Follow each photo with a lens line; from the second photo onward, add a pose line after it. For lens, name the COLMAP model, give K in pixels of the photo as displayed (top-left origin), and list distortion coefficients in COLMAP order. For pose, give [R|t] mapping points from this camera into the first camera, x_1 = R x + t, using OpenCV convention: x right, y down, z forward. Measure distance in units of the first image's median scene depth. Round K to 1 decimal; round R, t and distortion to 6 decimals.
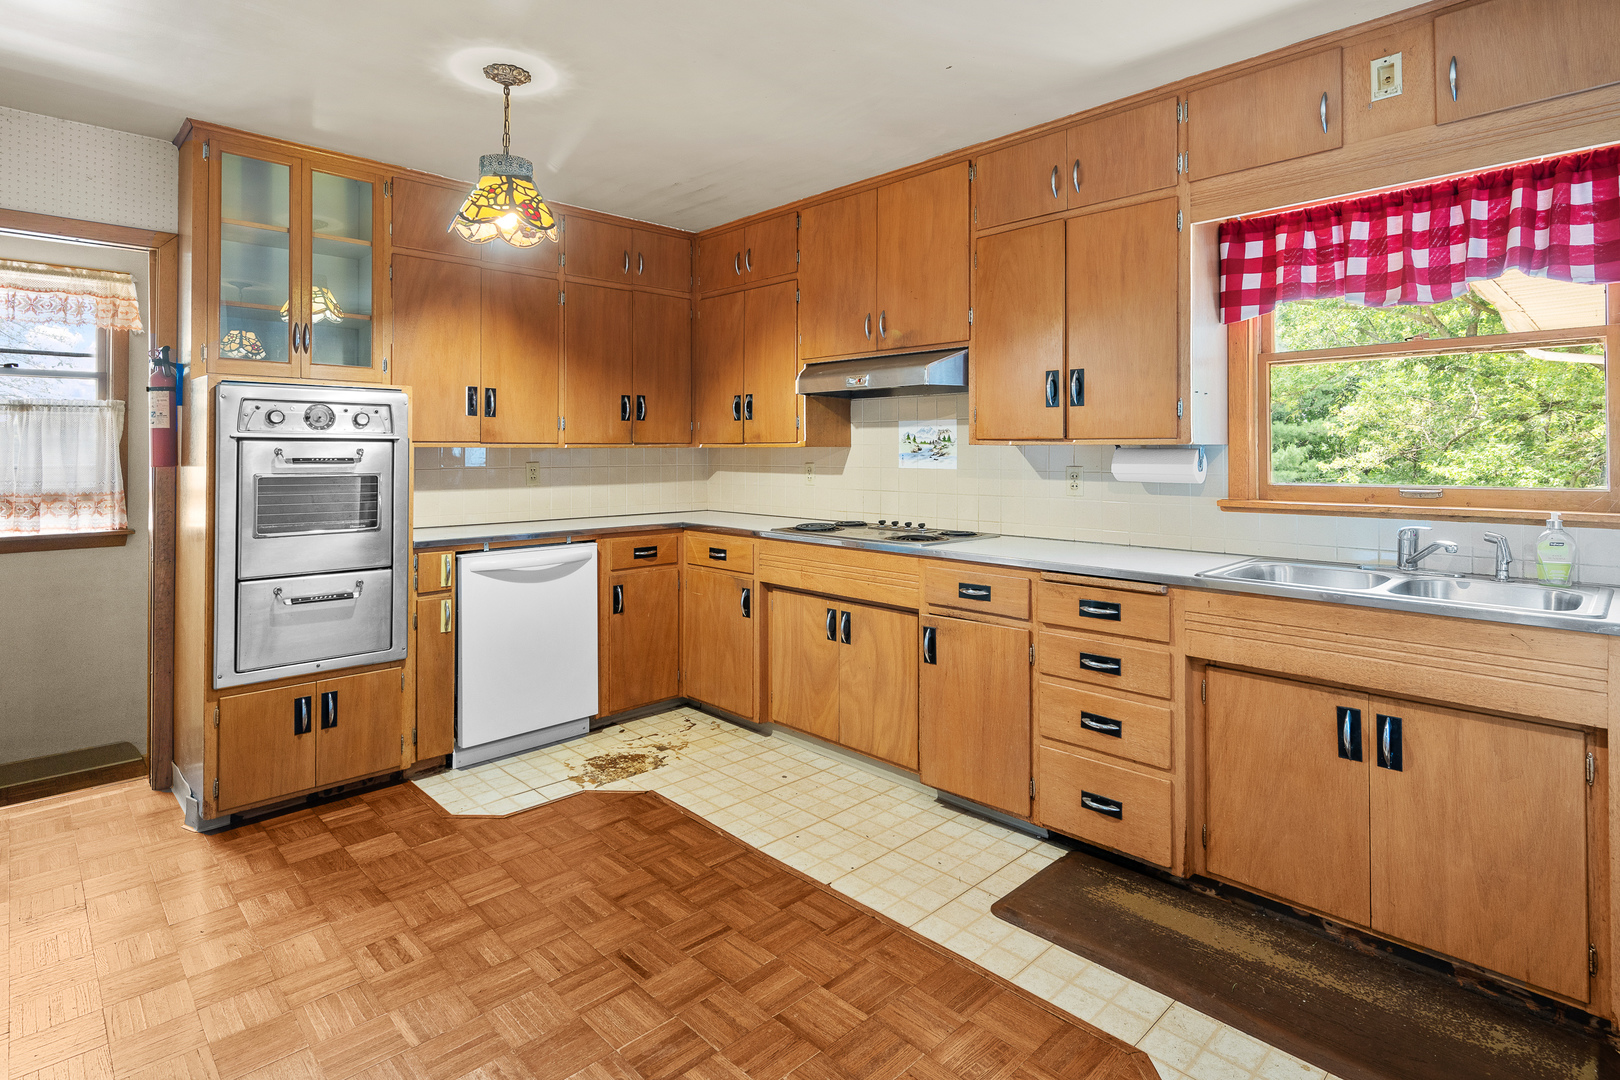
lens RADIAL K [[826.6, 0, 808.8], [0, 826.6, 446.5], [0, 0, 1]] dist [0.001266, 0.000472]
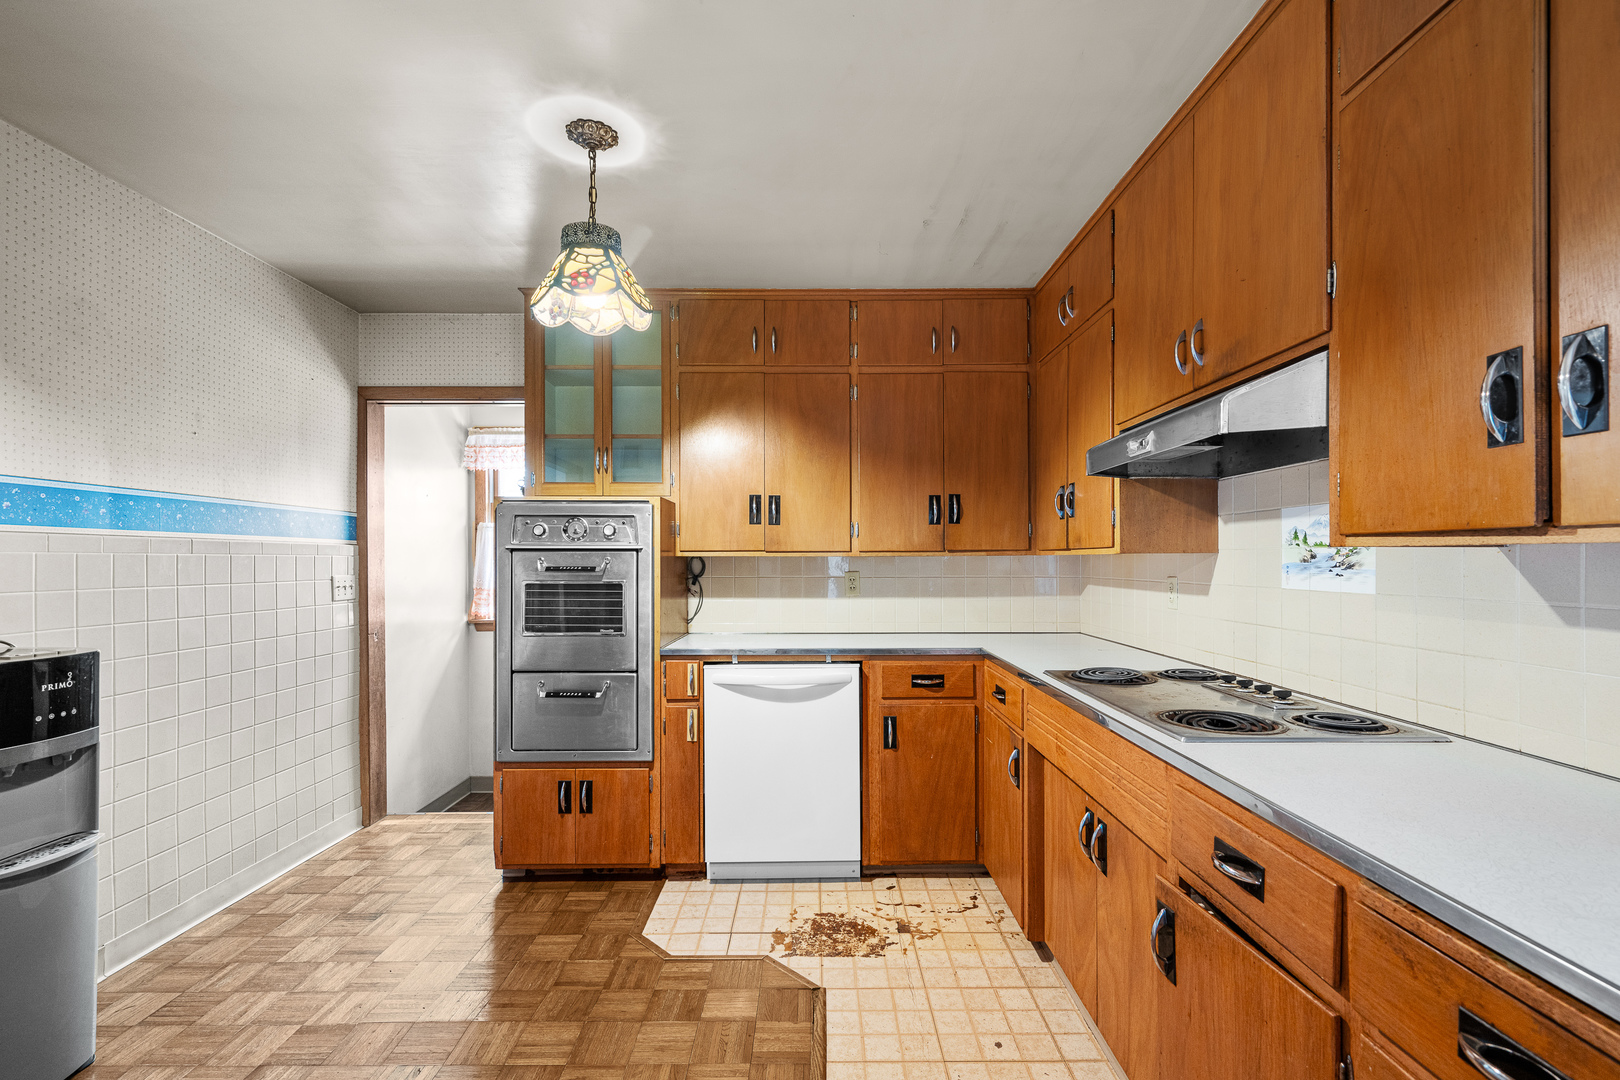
lens RADIAL K [[714.4, 0, 812.2], [0, 714.4, 561.8], [0, 0, 1]] dist [-0.001026, 0.000124]
pose [[0.718742, 0.001131, -0.695276, 0.255288], [0.005227, 0.999962, 0.007030, 0.002101], [0.695258, -0.008687, 0.718708, 0.465462]]
